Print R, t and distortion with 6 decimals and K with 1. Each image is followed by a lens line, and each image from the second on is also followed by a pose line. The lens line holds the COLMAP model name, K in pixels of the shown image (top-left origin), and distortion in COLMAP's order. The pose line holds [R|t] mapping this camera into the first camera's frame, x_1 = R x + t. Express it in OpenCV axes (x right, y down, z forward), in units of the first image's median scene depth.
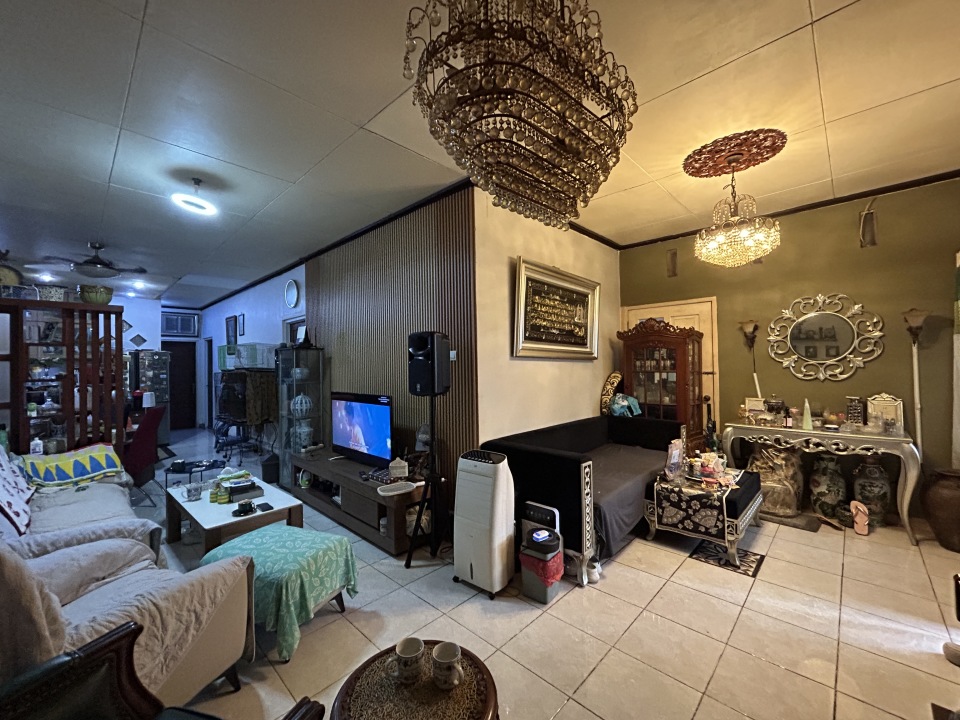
lens RADIAL K [[390.6, 0, 479.5], [0, 390.6, 359.4], [0, 0, 1]] dist [-0.000872, 0.001251]
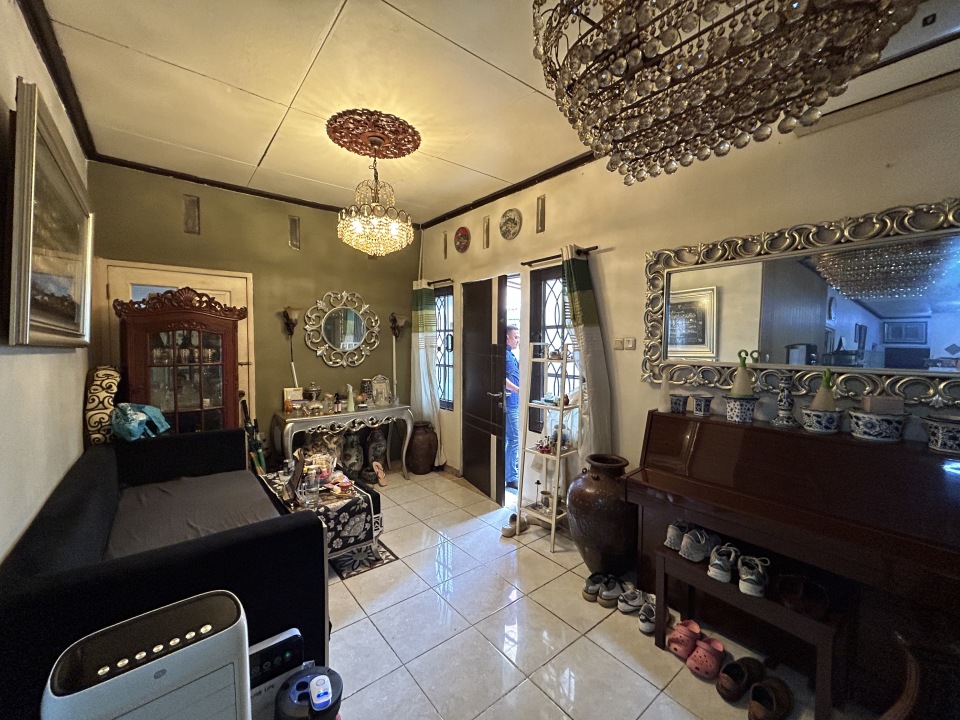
lens RADIAL K [[390.6, 0, 475.9], [0, 390.6, 358.7], [0, 0, 1]] dist [-0.000872, 0.001251]
pose [[0.136238, -0.028351, 0.990270, -0.223276], [-0.018282, 0.999348, 0.031126, -0.013820], [-0.990507, -0.022345, 0.135631, 0.500550]]
